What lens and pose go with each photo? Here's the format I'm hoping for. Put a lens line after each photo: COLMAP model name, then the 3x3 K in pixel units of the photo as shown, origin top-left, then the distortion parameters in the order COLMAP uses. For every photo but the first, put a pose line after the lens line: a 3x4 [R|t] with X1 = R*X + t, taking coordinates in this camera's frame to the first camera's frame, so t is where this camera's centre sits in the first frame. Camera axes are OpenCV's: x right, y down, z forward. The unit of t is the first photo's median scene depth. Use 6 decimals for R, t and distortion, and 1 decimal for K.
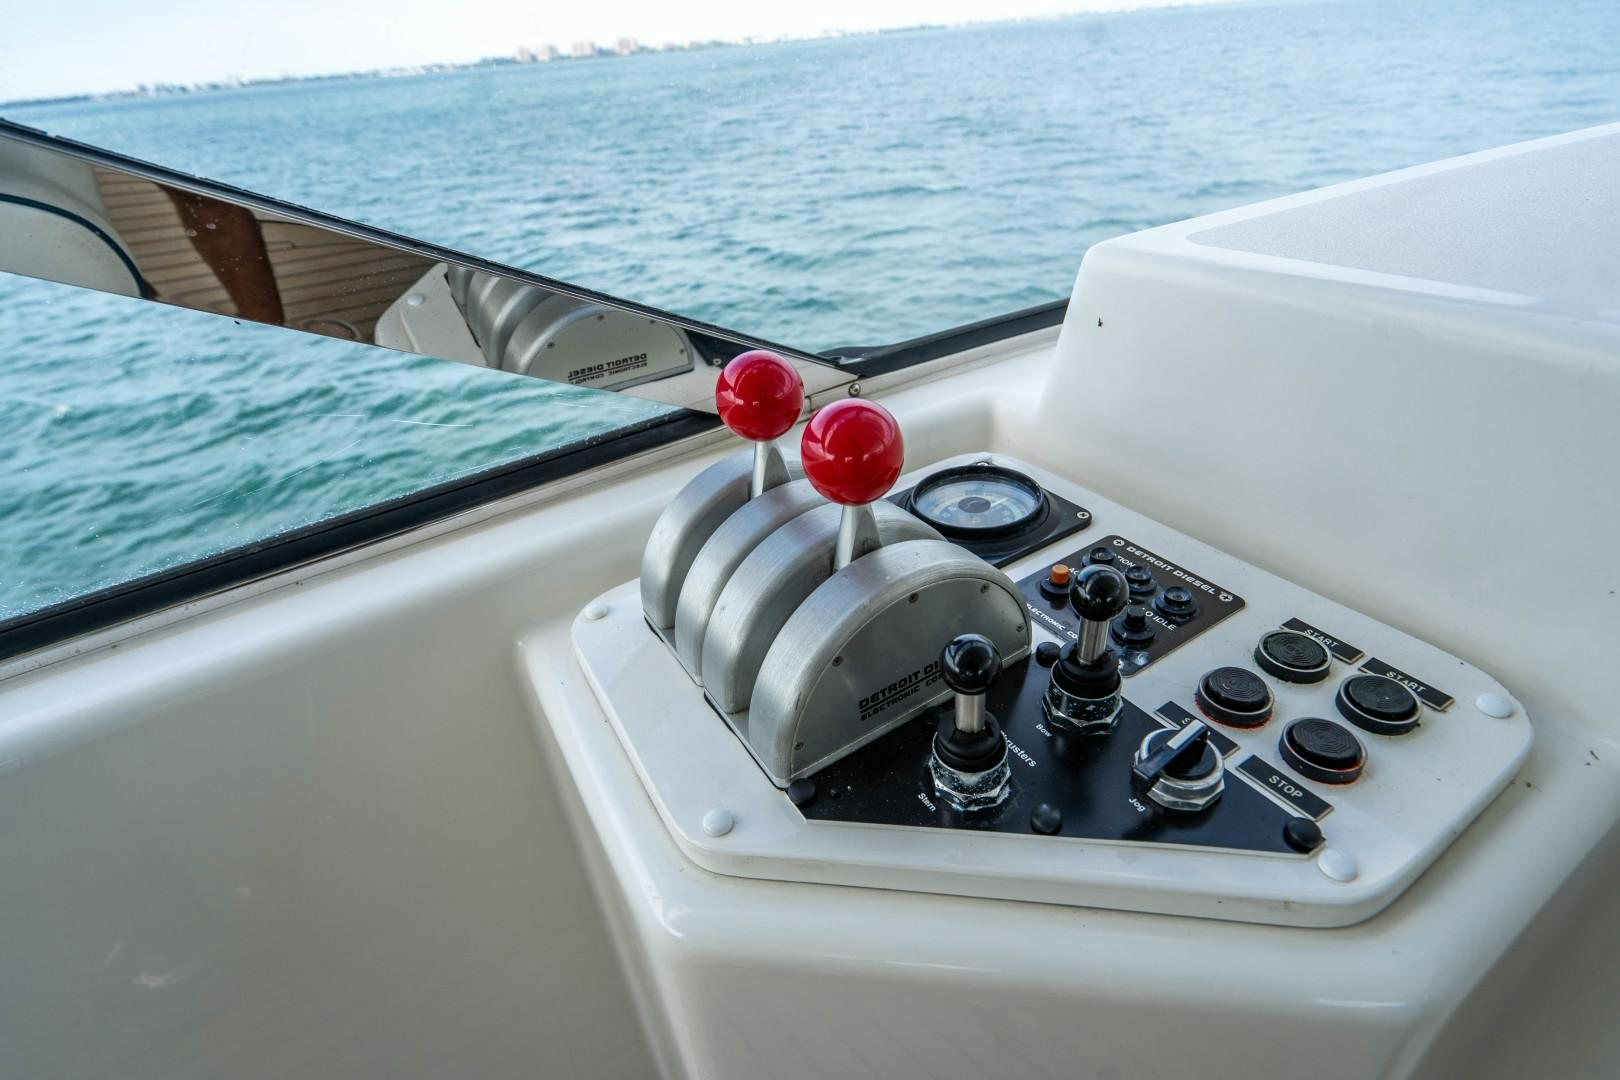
lens RADIAL K [[748.4, 0, 810.0], [0, 748.4, 540.0], [0, 0, 1]] dist [0.000482, 0.000087]
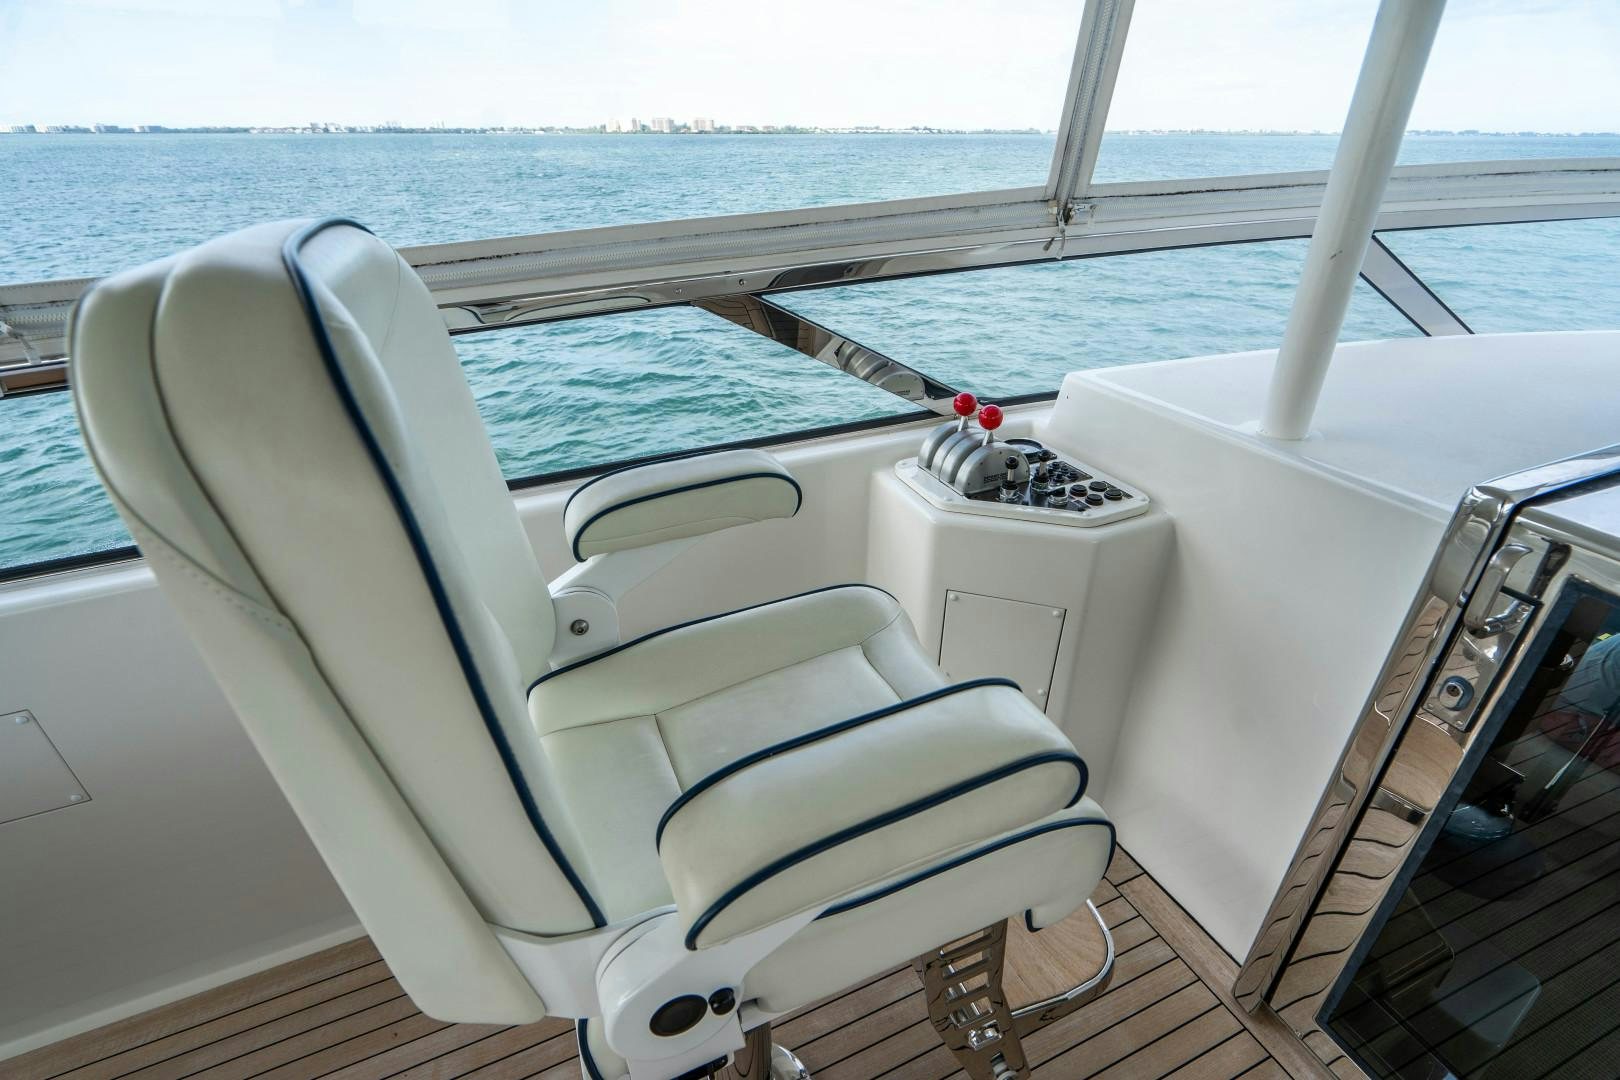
lens RADIAL K [[748.4, 0, 810.0], [0, 748.4, 540.0], [0, 0, 1]] dist [0.000482, 0.000087]
pose [[0.987894, 0.124543, -0.092487, -0.394613], [-0.129894, 0.990042, -0.054257, 0.770002], [0.084809, 0.065614, 0.994235, -2.721046]]
